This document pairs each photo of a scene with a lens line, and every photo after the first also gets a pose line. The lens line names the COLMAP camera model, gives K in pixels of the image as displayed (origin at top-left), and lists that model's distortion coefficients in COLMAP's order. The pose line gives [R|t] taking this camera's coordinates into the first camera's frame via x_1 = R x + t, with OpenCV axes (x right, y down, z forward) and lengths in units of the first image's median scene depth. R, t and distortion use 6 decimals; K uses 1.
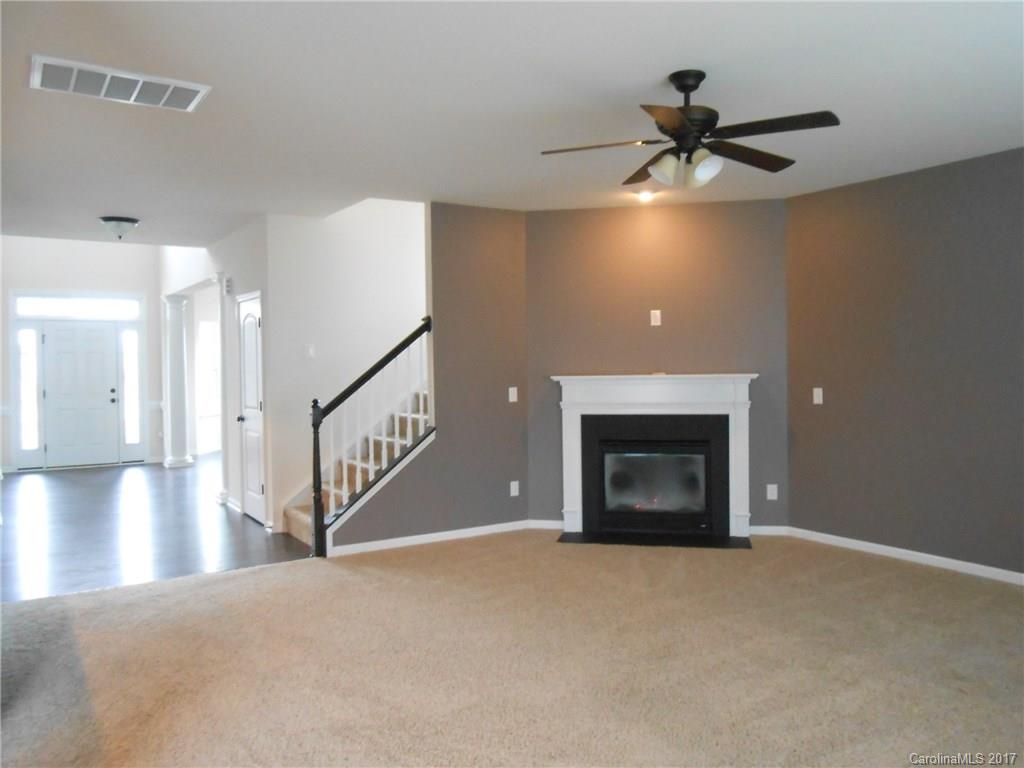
lens RADIAL K [[803.4, 0, 508.2], [0, 803.4, 385.4], [0, 0, 1]] dist [-0.003304, -0.001237]
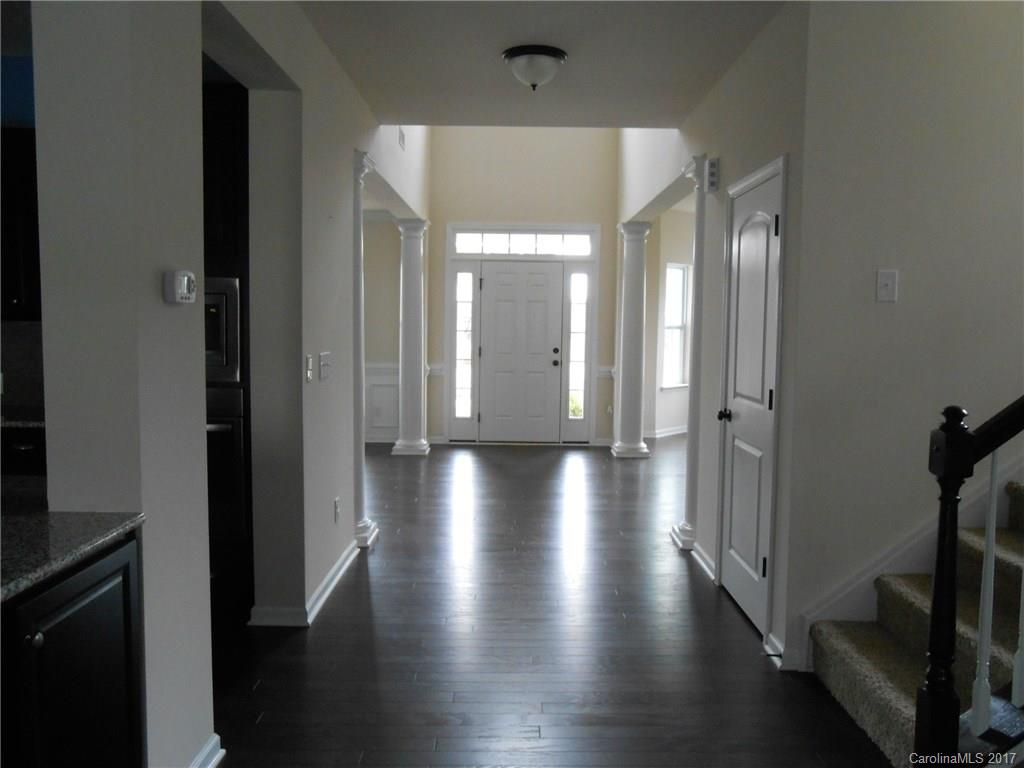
lens RADIAL K [[803.4, 0, 509.2], [0, 803.4, 383.6], [0, 0, 1]] dist [-0.003304, -0.001237]
pose [[0.845652, 0.059956, -0.530357, -0.118957], [-0.036024, 0.997816, 0.055361, -0.002970], [0.532518, -0.027710, 0.845965, 0.325925]]
